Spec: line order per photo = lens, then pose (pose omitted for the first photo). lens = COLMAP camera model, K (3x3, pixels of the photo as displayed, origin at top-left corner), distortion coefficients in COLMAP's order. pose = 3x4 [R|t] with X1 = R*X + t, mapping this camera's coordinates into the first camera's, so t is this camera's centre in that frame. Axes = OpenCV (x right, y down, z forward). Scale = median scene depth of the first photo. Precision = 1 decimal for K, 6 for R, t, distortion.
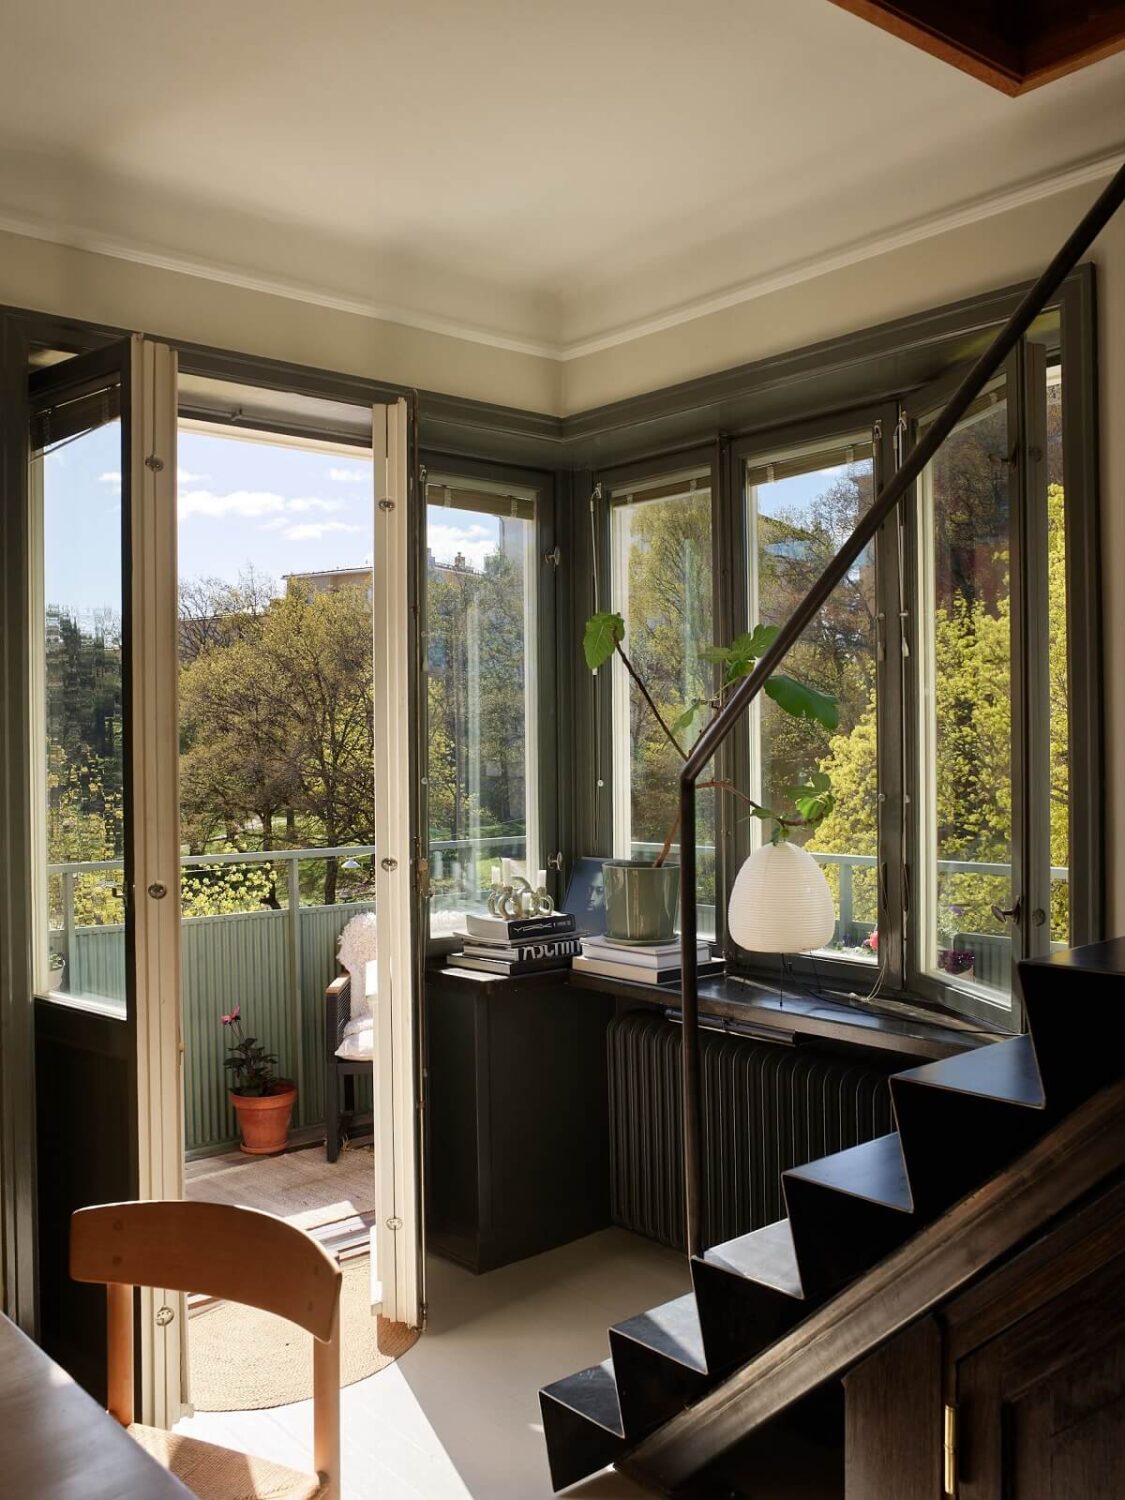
lens RADIAL K [[1299.3, 0, 549.7], [0, 1299.3, 761.1], [0, 0, 1]] dist [-0.031904, 0.031026]
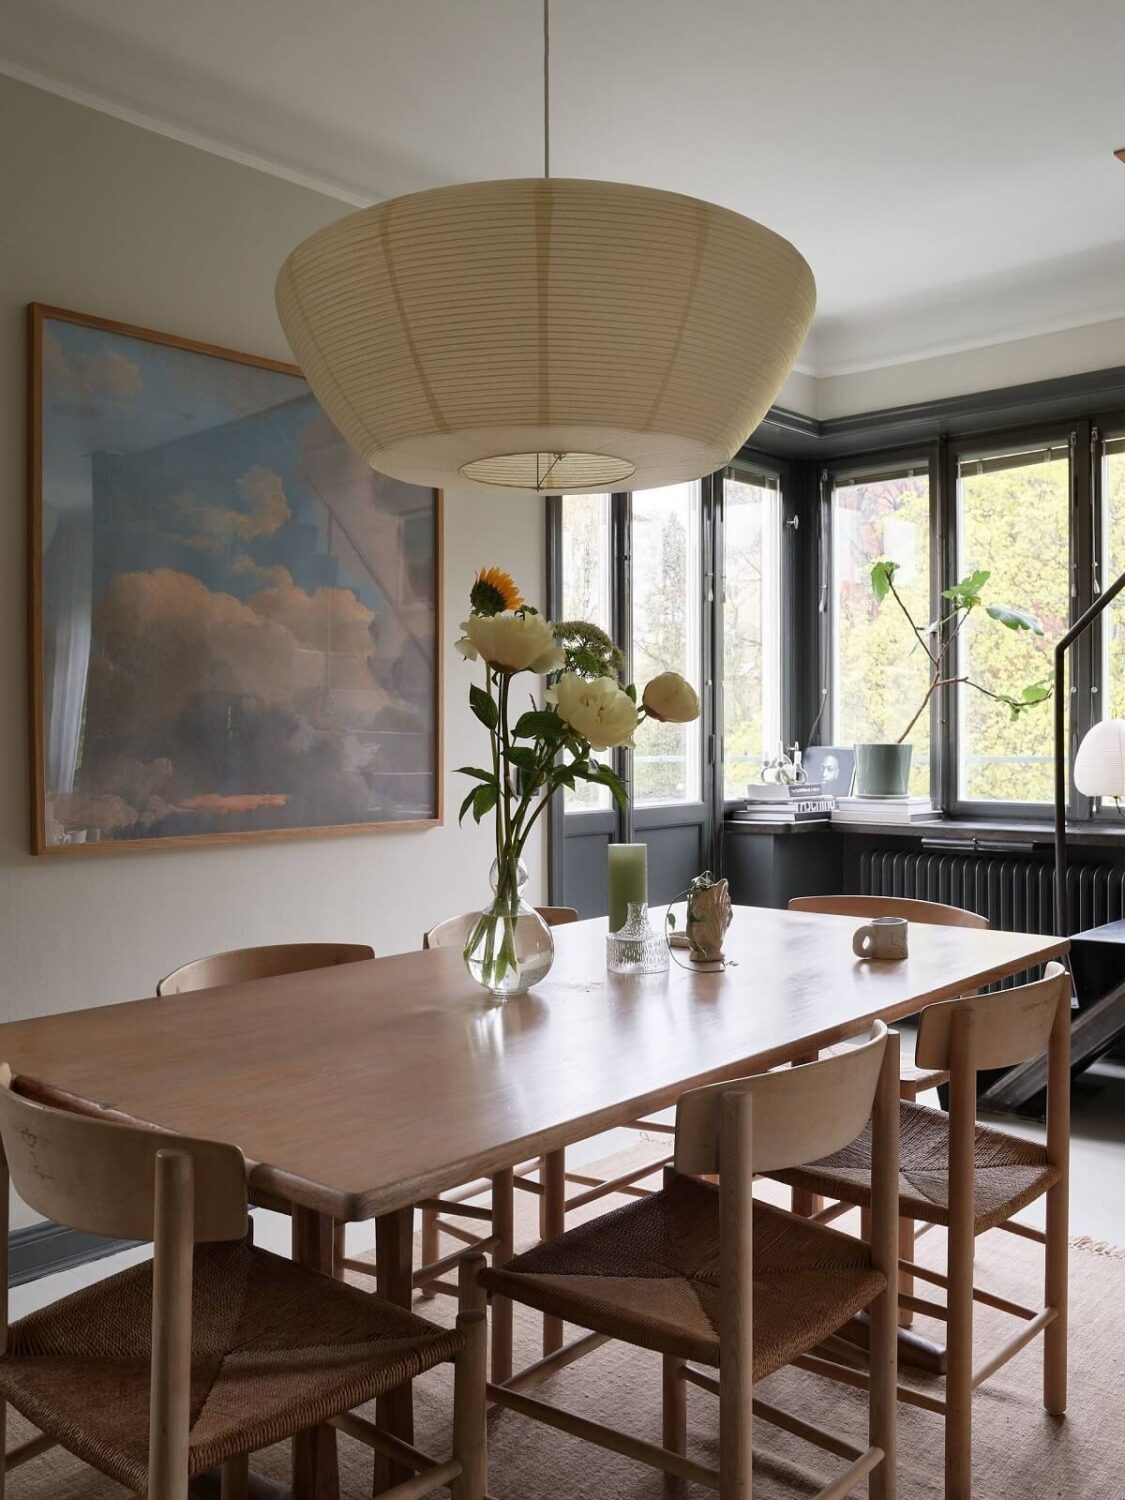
lens RADIAL K [[1299.3, 0, 559.8], [0, 1299.3, 746.4], [0, 0, 1]] dist [-0.031904, 0.031026]
pose [[0.988536, 0.012592, 0.150457, -0.478965], [-0.009893, 0.999777, -0.018672, 0.112270], [-0.150658, 0.016970, 0.988440, -0.316579]]
